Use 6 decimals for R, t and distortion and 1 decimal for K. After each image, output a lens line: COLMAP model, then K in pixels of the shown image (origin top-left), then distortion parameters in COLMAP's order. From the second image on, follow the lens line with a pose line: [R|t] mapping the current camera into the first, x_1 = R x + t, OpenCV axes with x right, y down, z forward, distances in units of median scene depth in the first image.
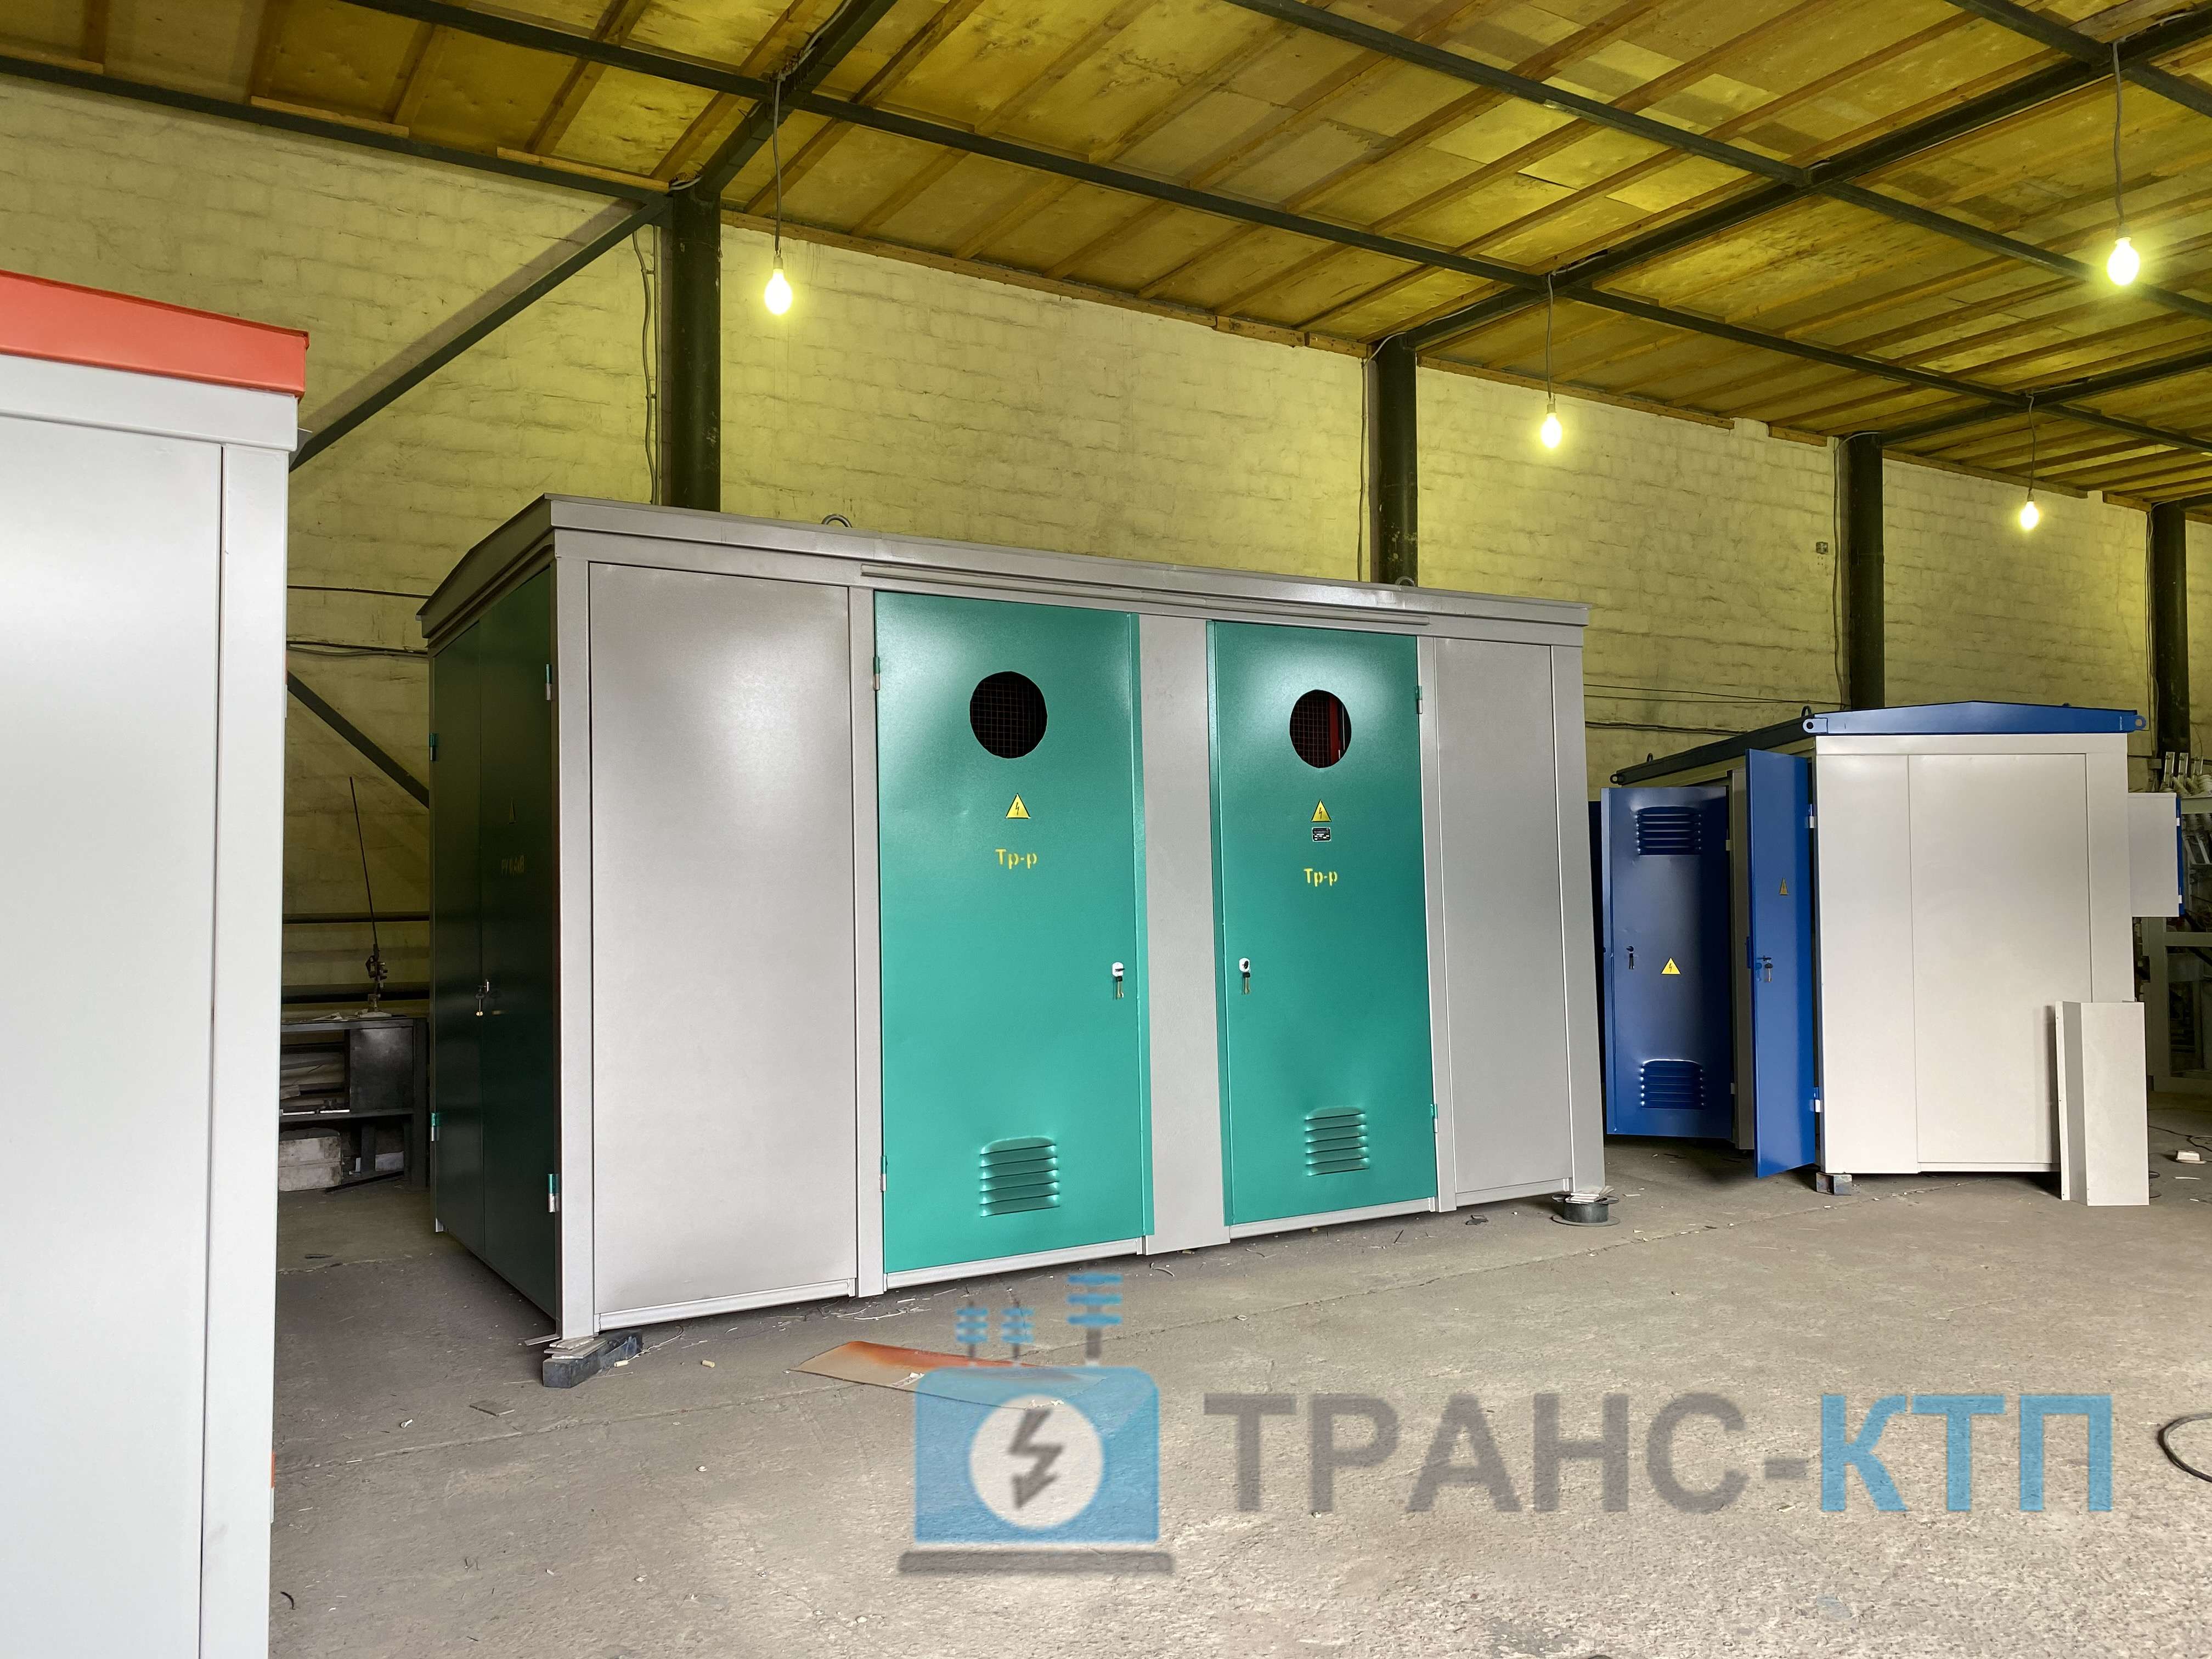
lens RADIAL K [[1681.0, 0, 1106.0], [0, 1681.0, 829.5], [0, 0, 1]] dist [0.034413, -0.005726]
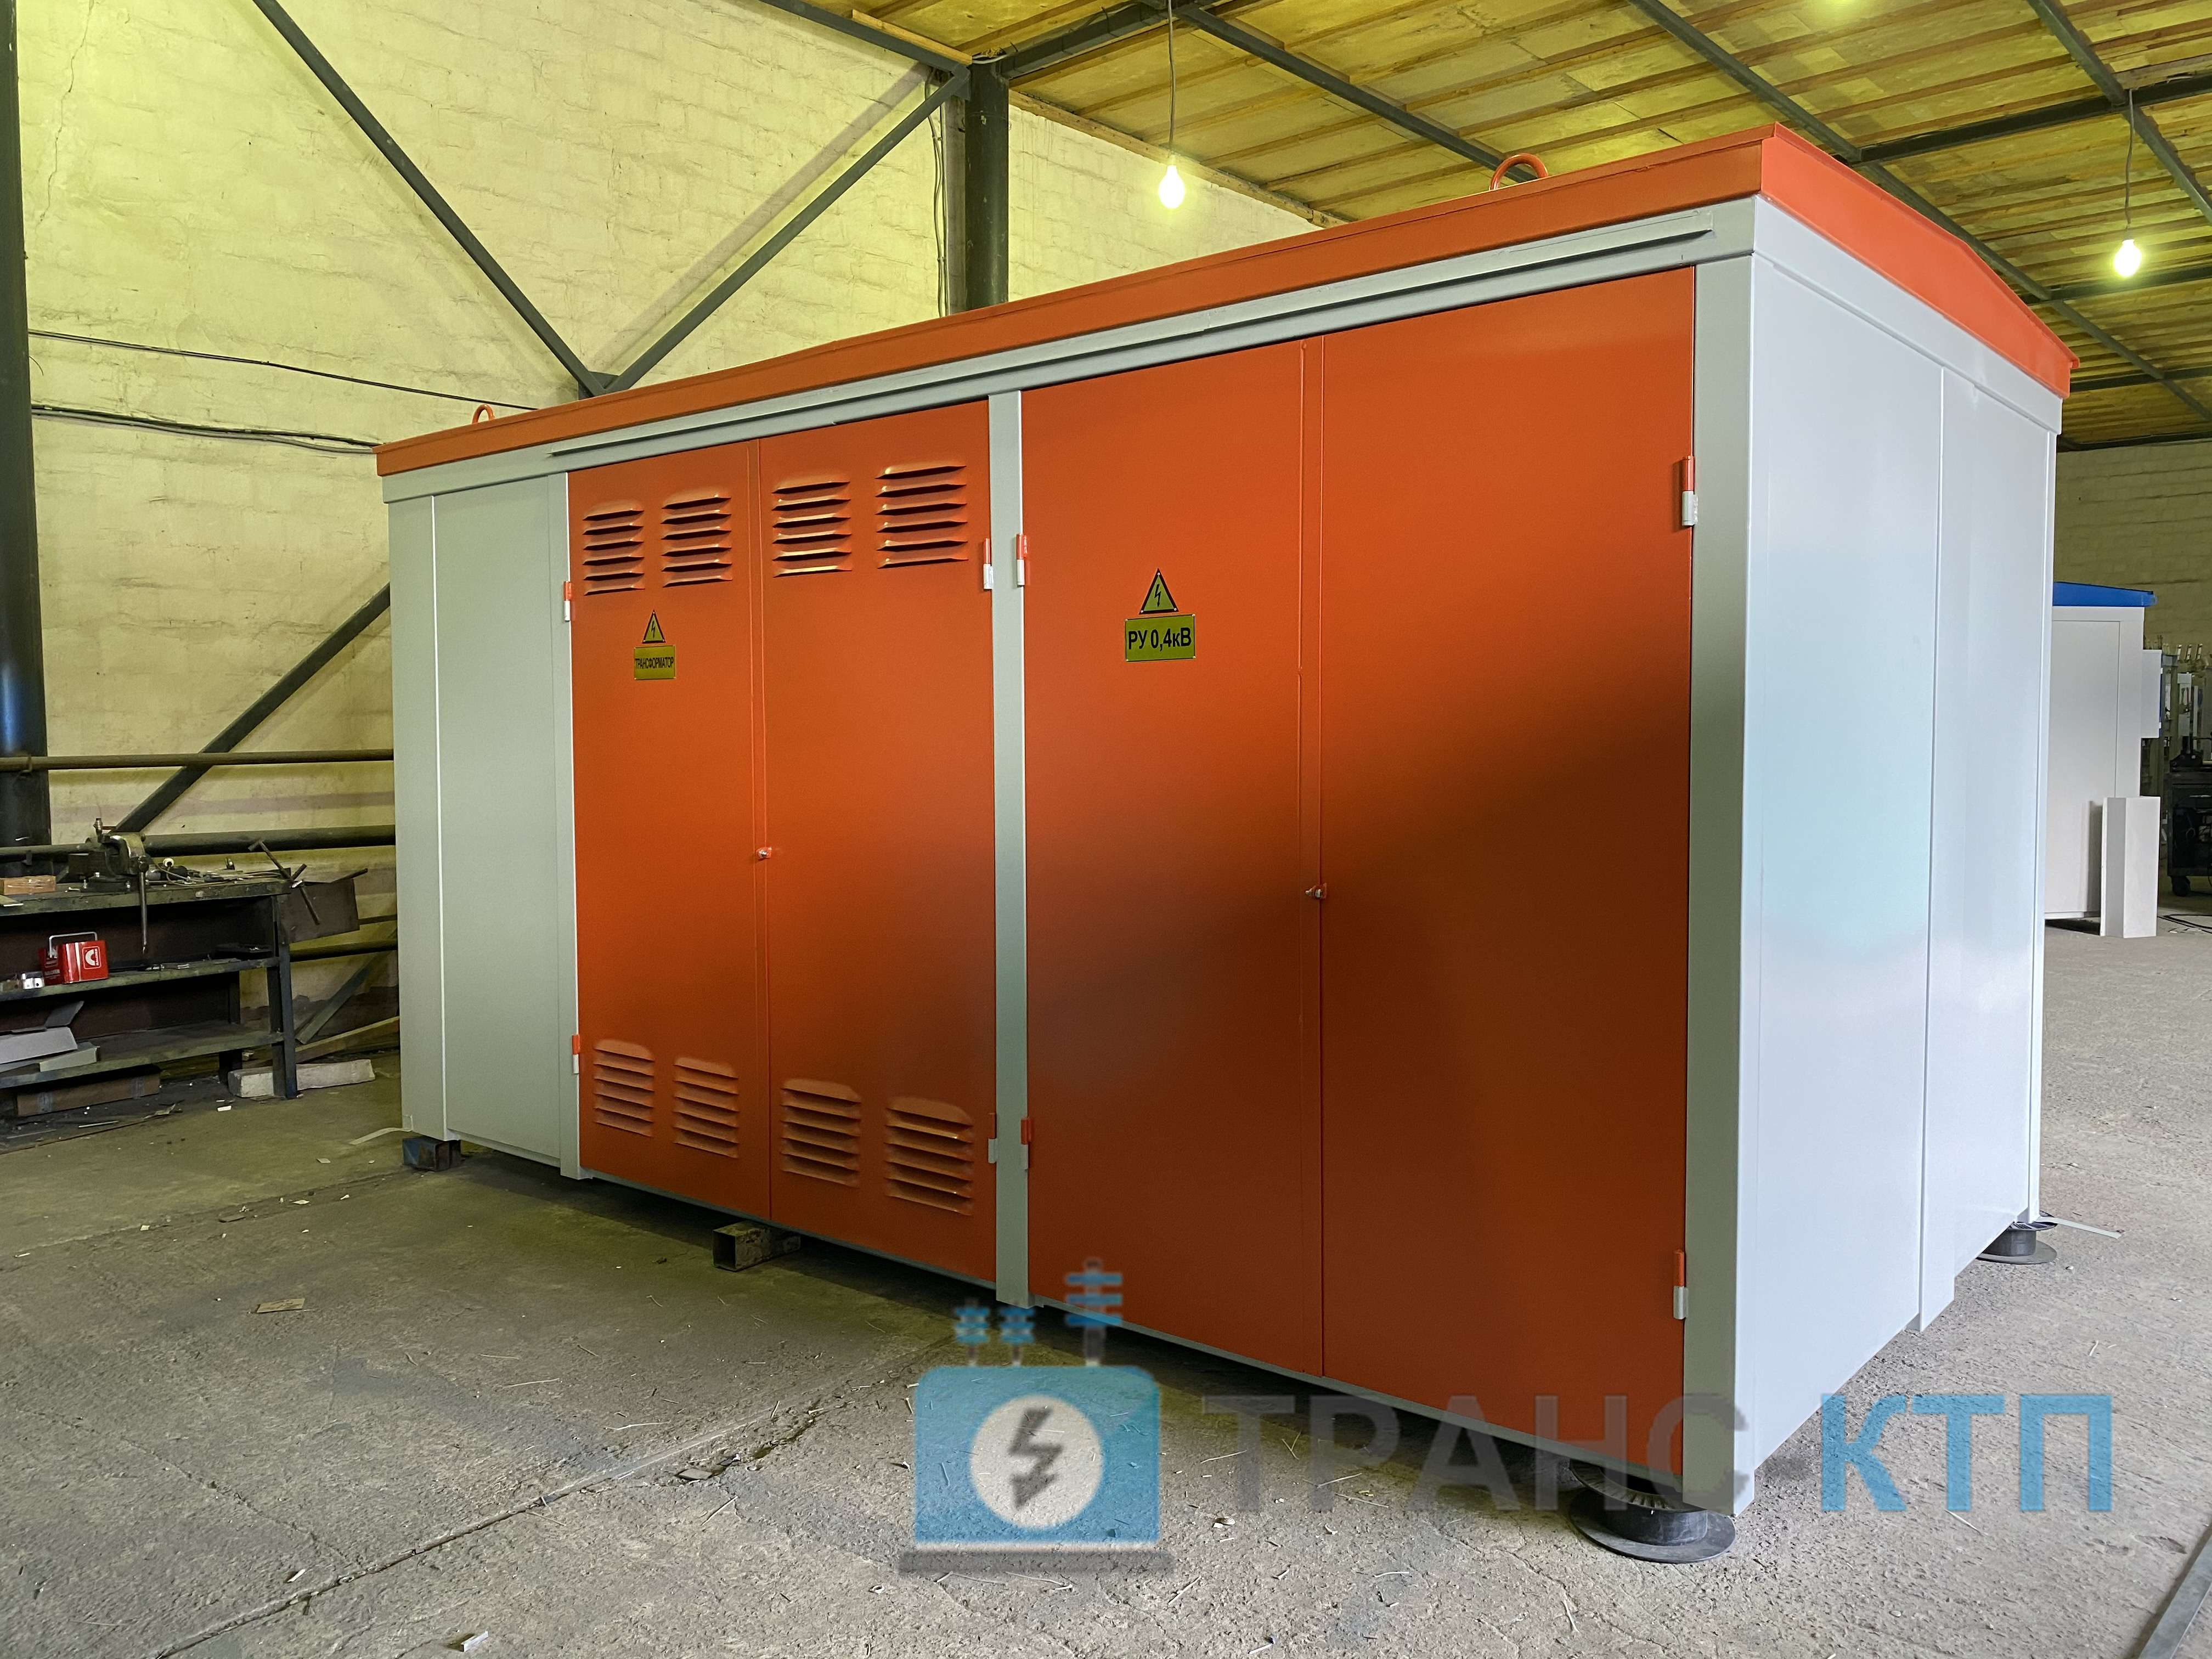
lens RADIAL K [[1681.0, 0, 1106.0], [0, 1681.0, 829.5], [0, 0, 1]] dist [0.034413, -0.005726]
pose [[0.957626, -0.015592, 0.287594, -0.518446], [-0.011580, 0.995642, 0.092538, 0.004429], [-0.287783, -0.091947, 0.953271, -0.092524]]
